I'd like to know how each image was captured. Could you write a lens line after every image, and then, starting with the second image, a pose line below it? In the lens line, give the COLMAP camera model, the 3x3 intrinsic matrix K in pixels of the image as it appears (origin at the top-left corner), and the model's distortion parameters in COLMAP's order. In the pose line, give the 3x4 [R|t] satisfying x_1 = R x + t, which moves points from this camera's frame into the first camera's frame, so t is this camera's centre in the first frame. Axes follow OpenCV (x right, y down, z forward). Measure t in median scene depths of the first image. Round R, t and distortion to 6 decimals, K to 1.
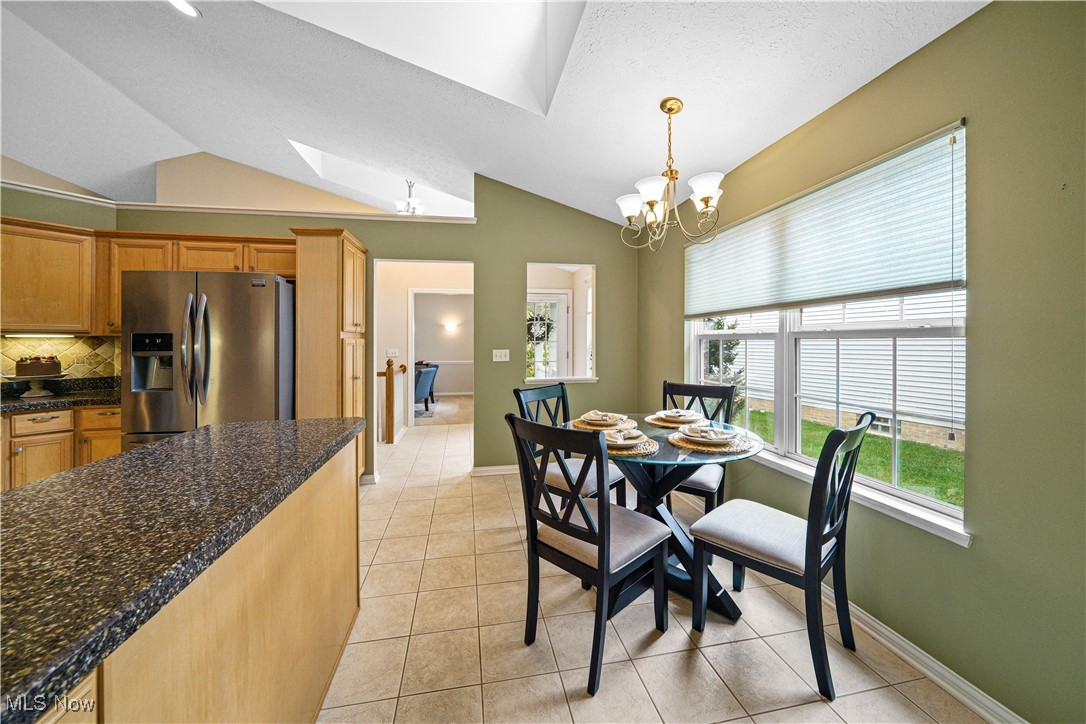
lens RADIAL K [[388.9, 0, 543.7], [0, 388.9, 345.7], [0, 0, 1]] dist [-0.006290, -0.000115]
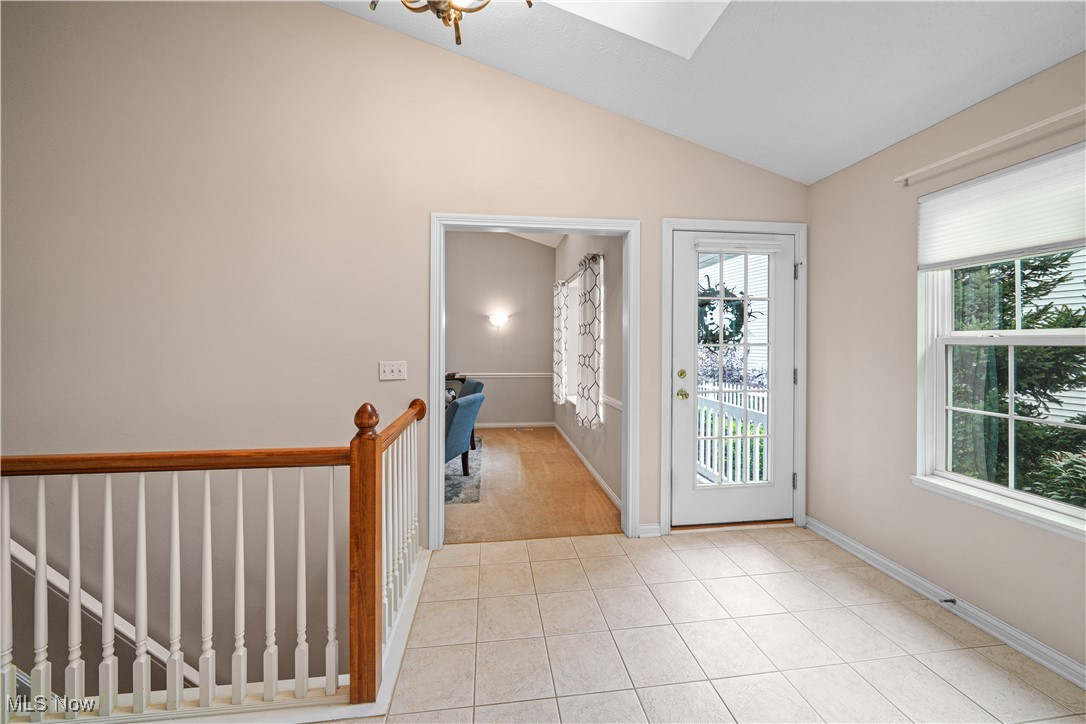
lens RADIAL K [[388.9, 0, 537.1], [0, 388.9, 343.8], [0, 0, 1]] dist [-0.006290, -0.000115]
pose [[0.996765, 0.005446, -0.080191, -0.202891], [-0.005689, 0.999980, -0.002796, -0.009366], [0.080174, 0.003243, 0.996776, 0.597713]]
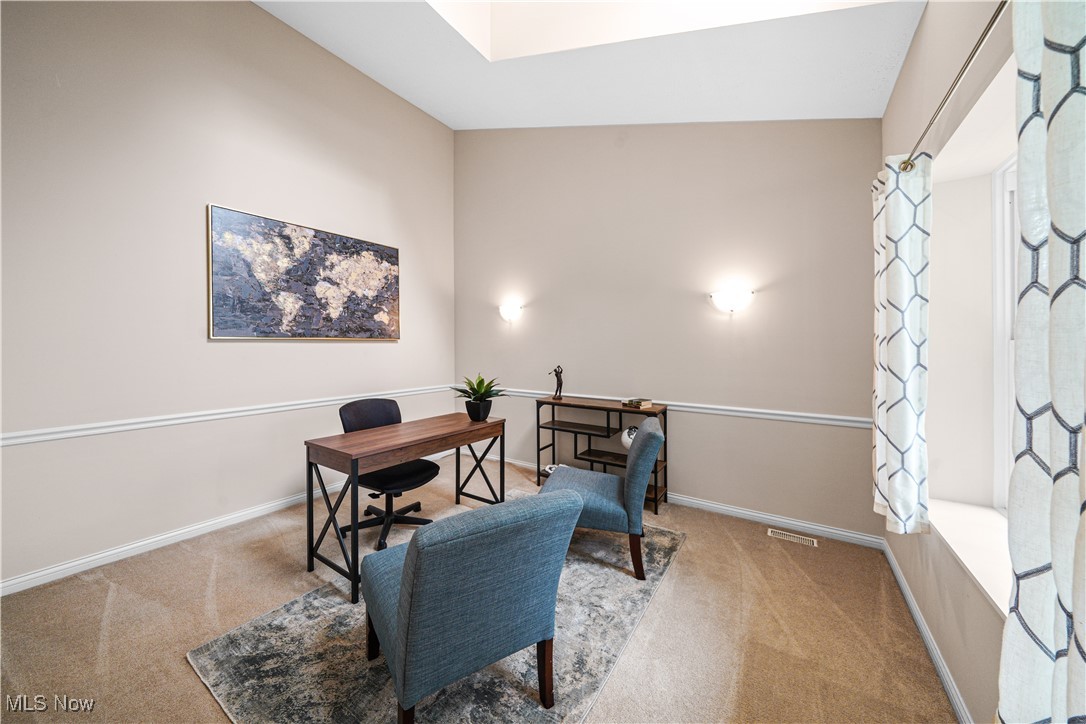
lens RADIAL K [[388.9, 0, 534.6], [0, 388.9, 342.9], [0, 0, 1]] dist [-0.006290, -0.000115]
pose [[0.703647, -0.002202, -0.710546, -0.206299], [-0.005883, 0.999943, -0.008925, -0.011492], [0.710526, 0.010460, 0.703594, 1.052498]]
